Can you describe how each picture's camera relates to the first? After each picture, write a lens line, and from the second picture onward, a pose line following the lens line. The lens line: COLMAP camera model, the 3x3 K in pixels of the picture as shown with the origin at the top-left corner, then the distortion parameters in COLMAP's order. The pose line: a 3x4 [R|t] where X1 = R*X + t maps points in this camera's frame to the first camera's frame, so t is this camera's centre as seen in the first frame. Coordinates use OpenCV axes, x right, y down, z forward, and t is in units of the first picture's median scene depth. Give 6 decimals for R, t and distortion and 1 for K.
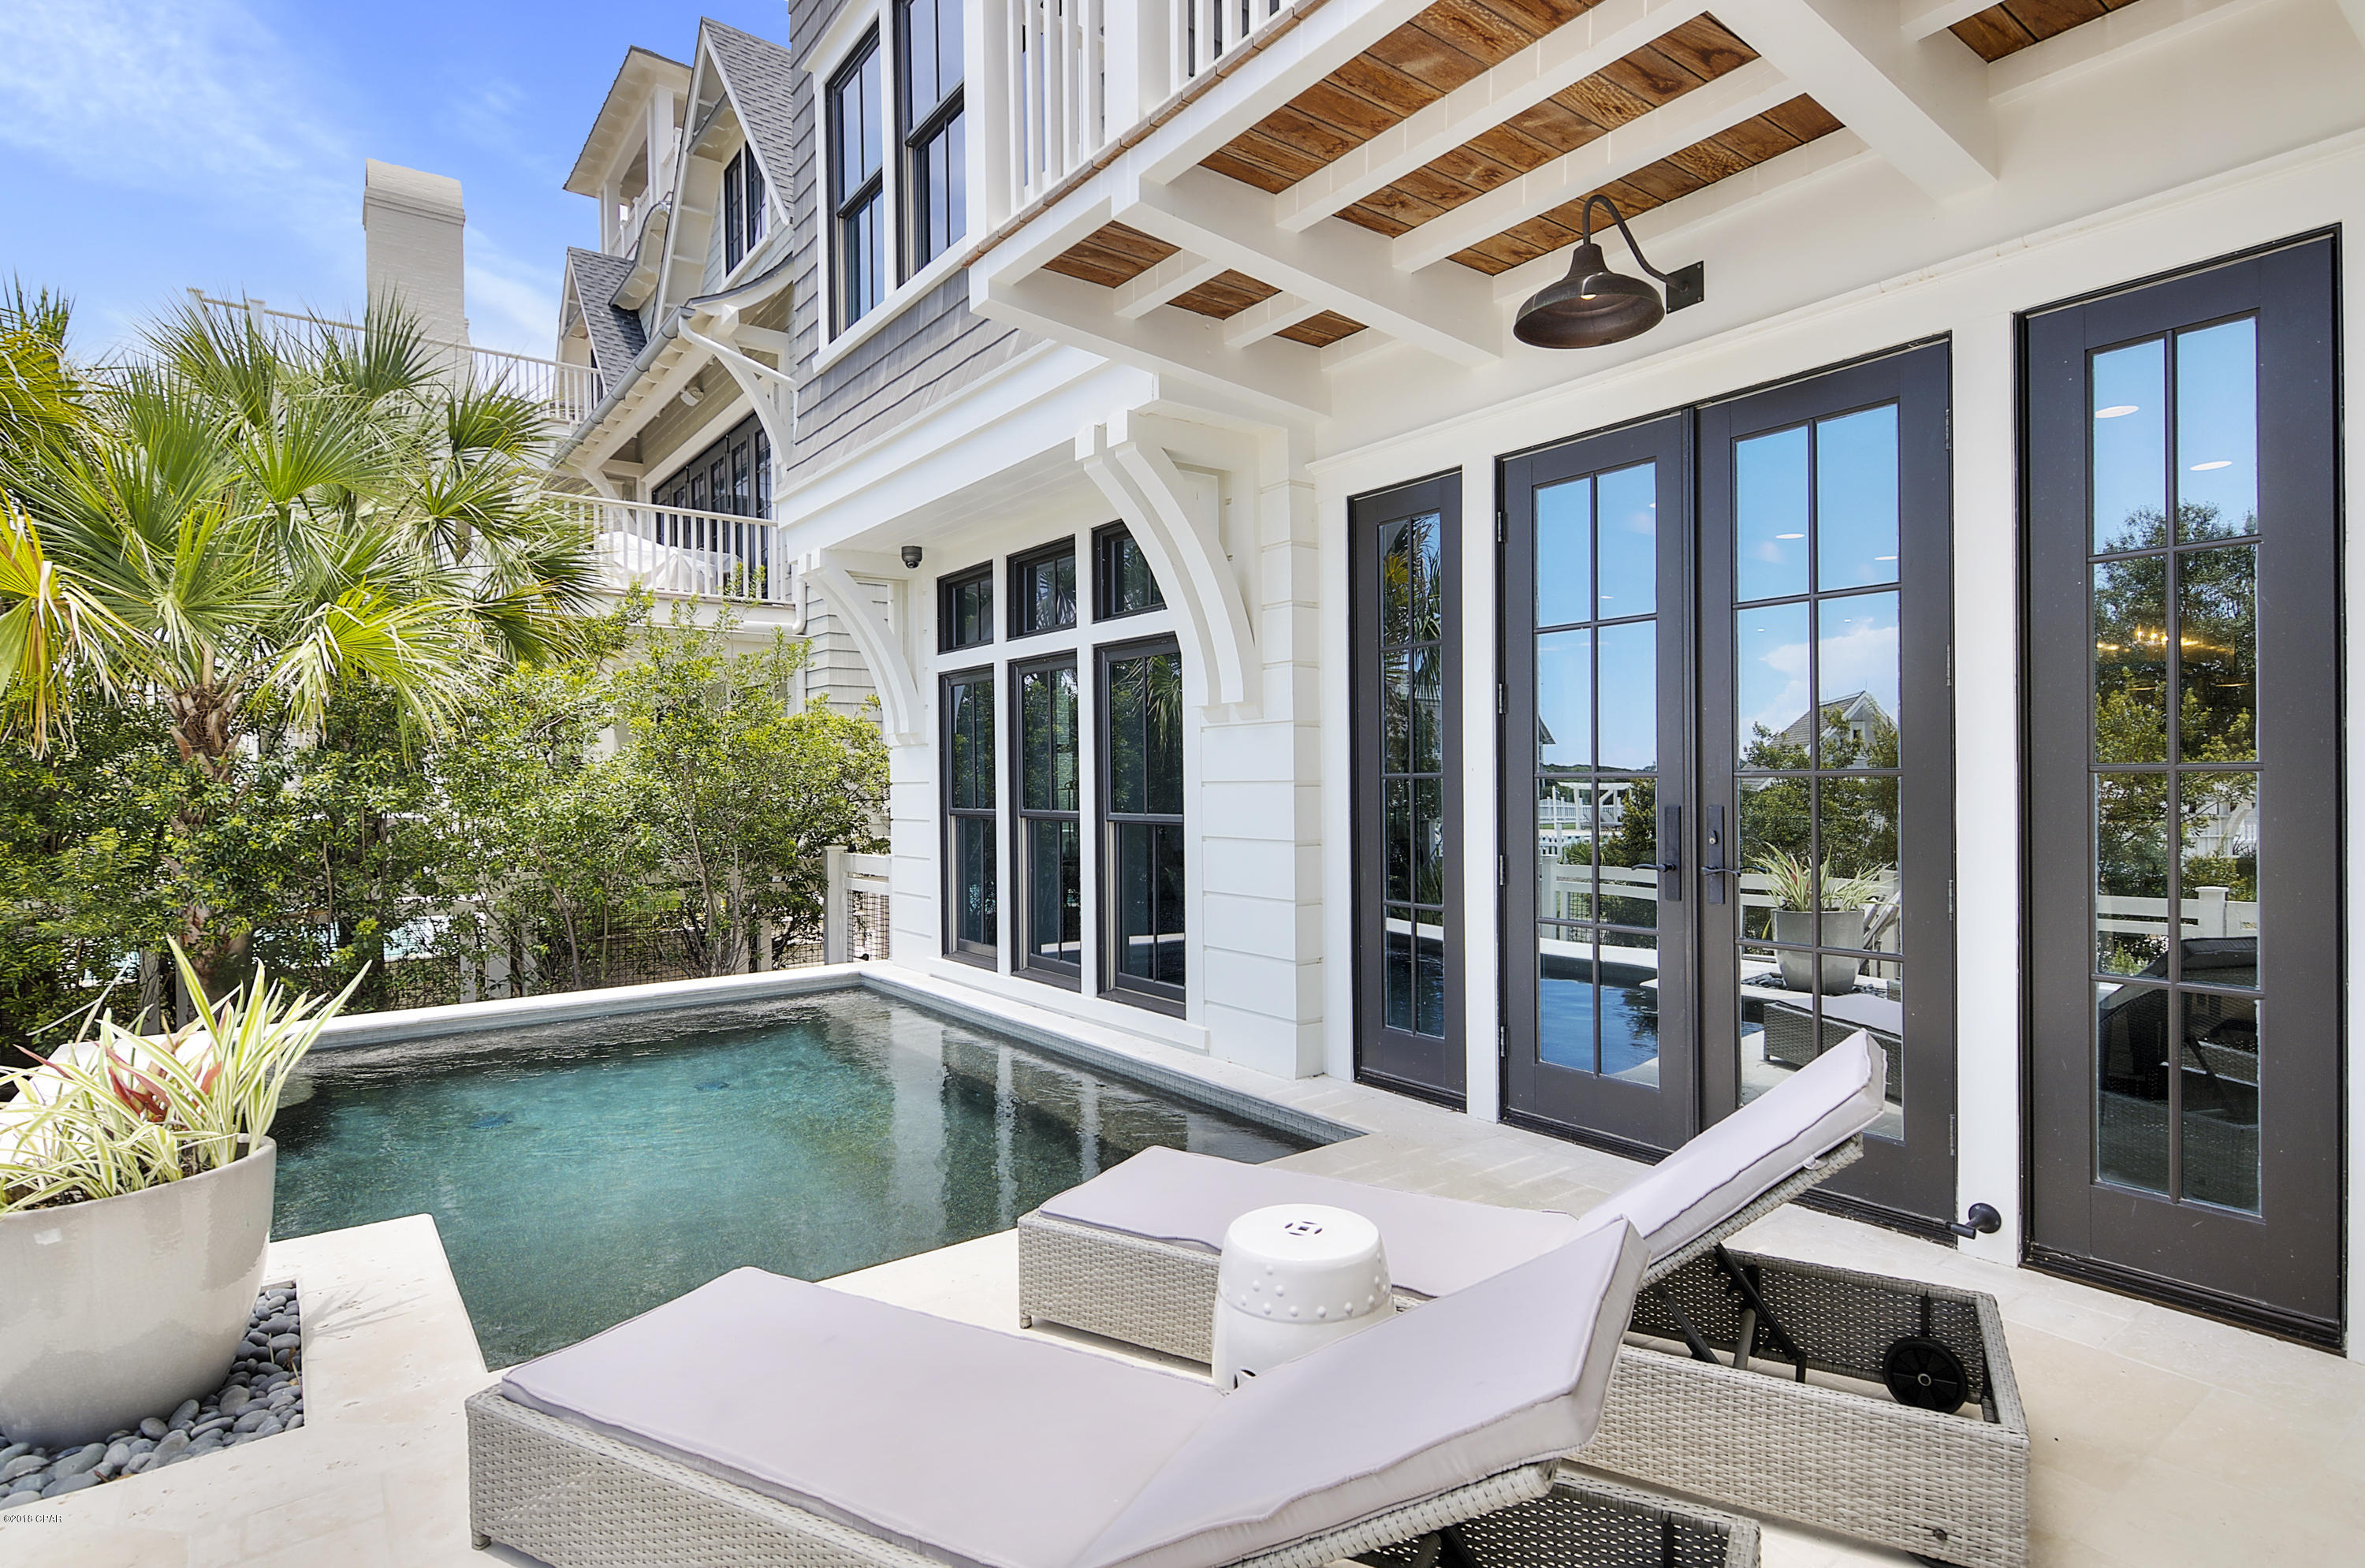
lens RADIAL K [[1180.0, 0, 1182.5], [0, 1180.0, 784.0], [0, 0, 1]] dist [0.031944, 0.000447]
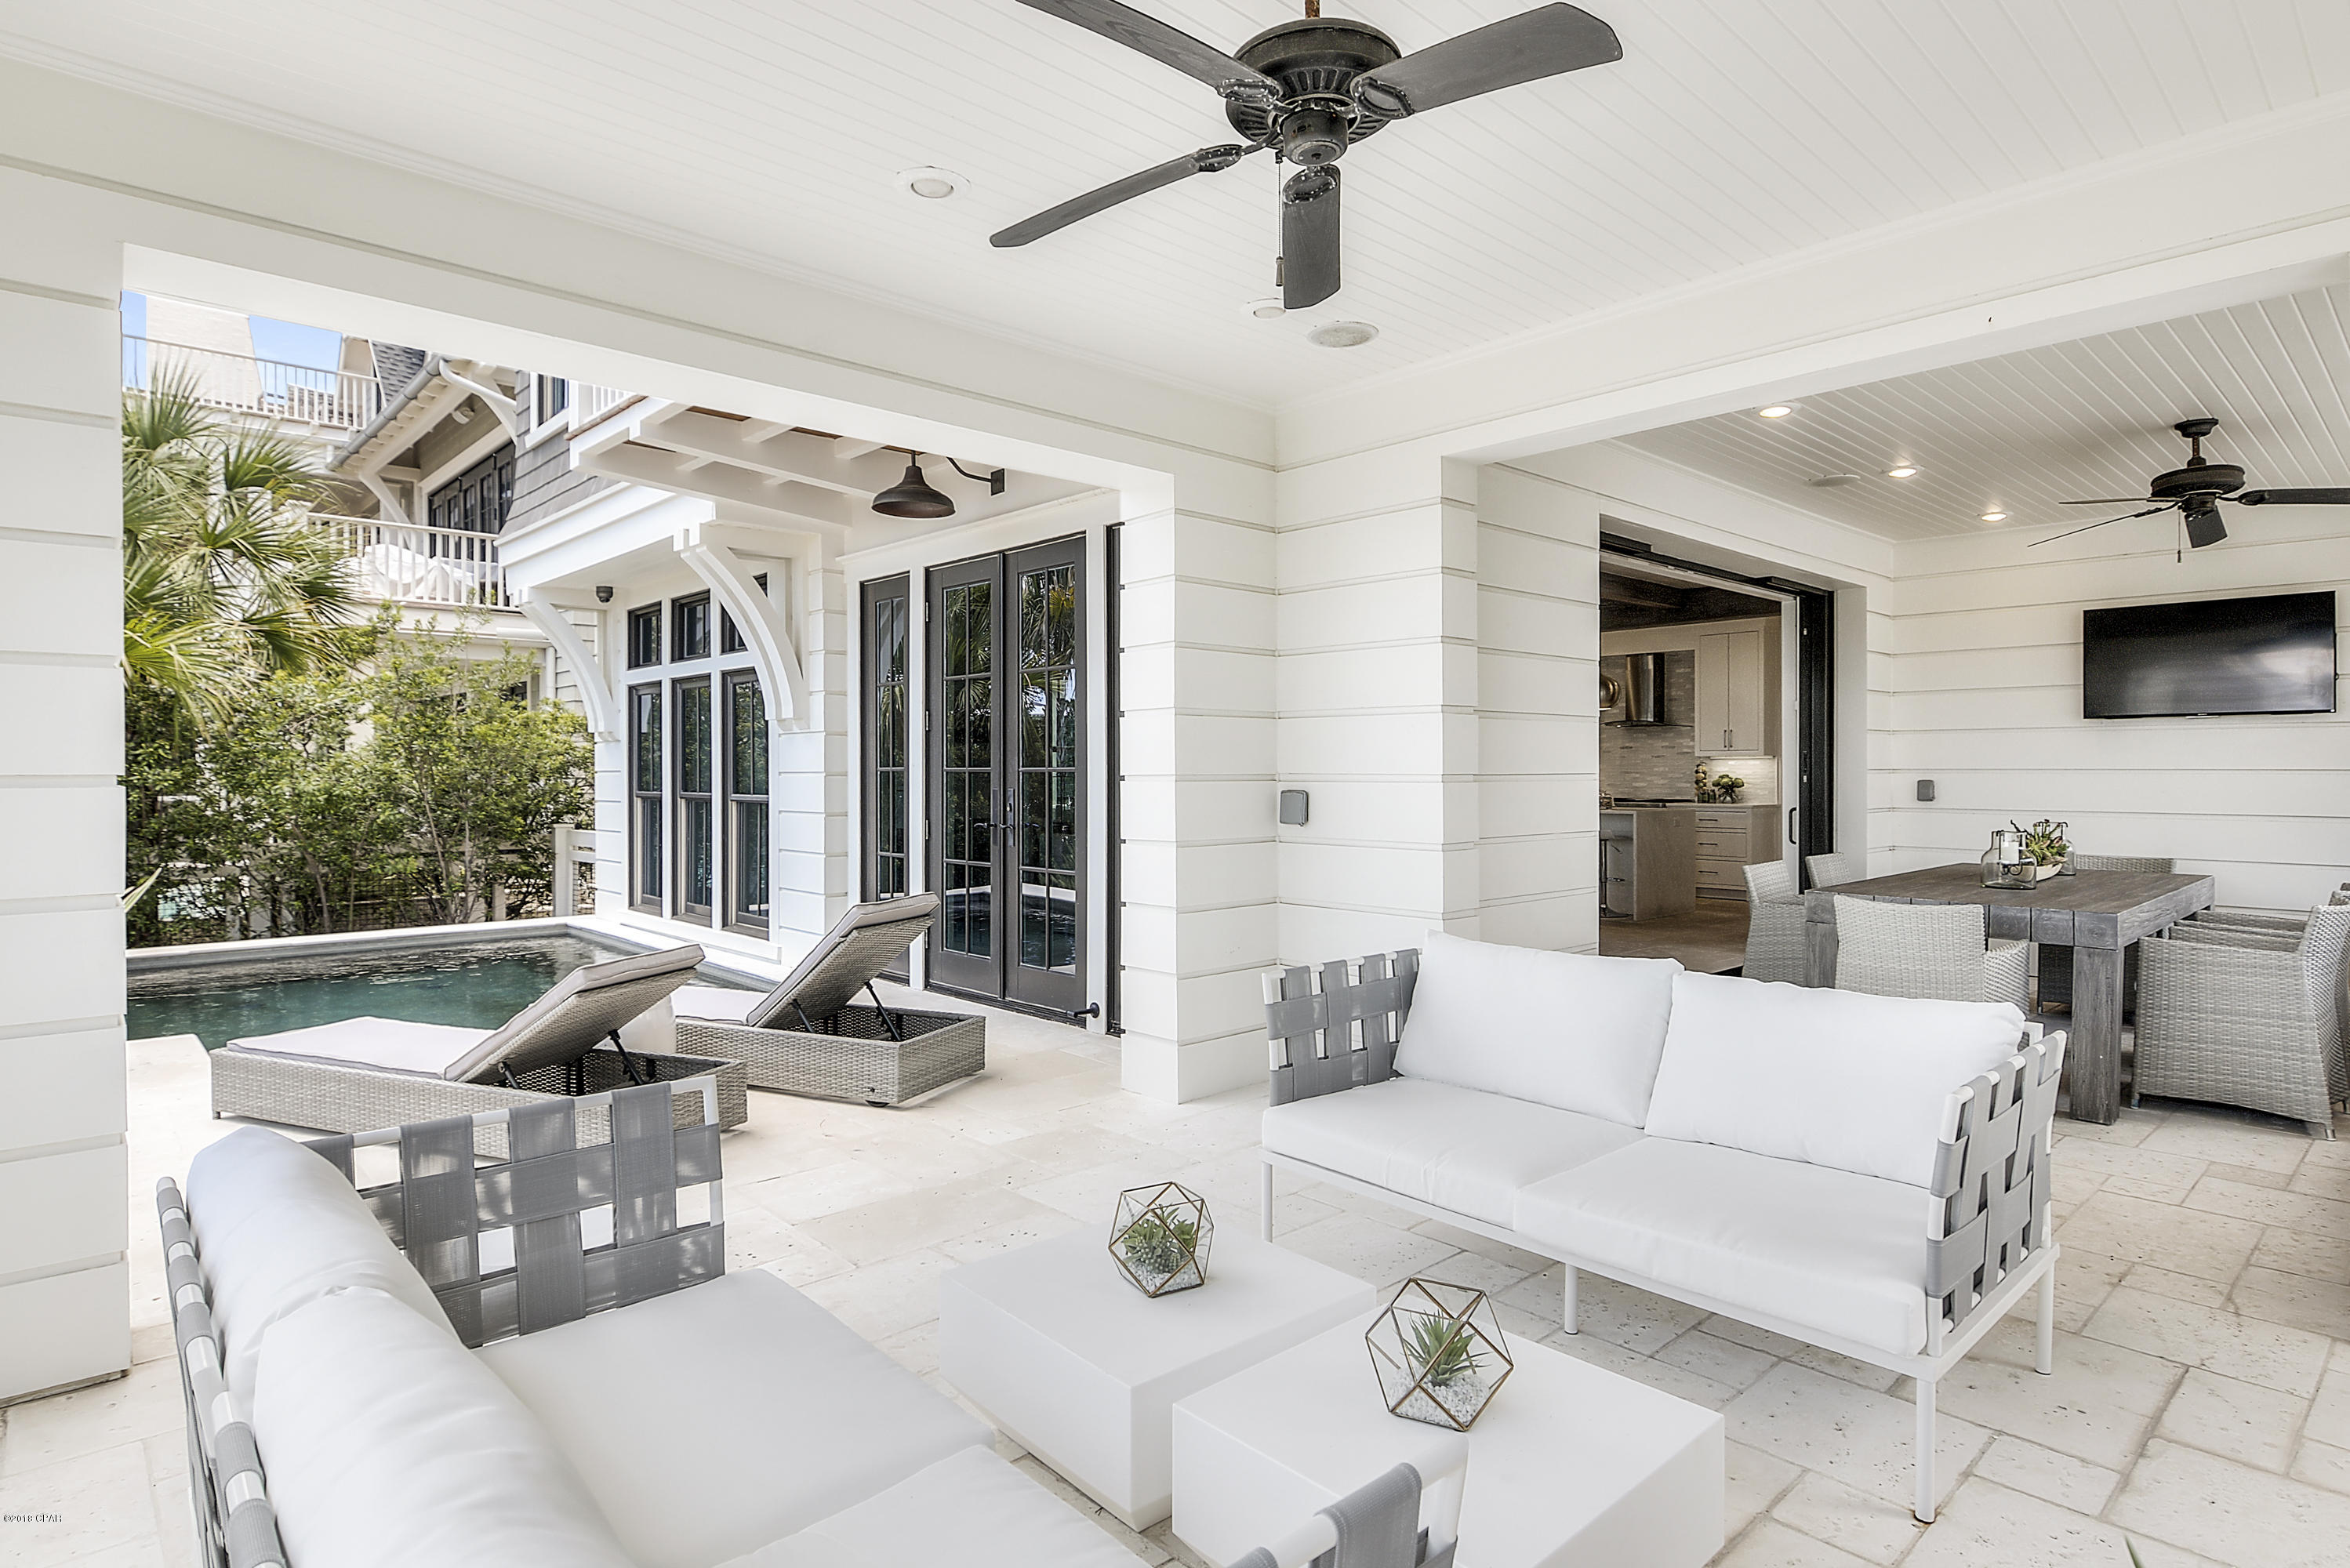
lens RADIAL K [[1232.5, 0, 1181.3], [0, 1232.5, 770.1], [0, 0, 1]] dist [0.001046, -0.001044]
pose [[0.994318, 0.009214, 0.106055, 0.226121], [-0.008717, 0.999949, -0.005148, -0.000545], [-0.106097, 0.004194, 0.994347, -0.348562]]
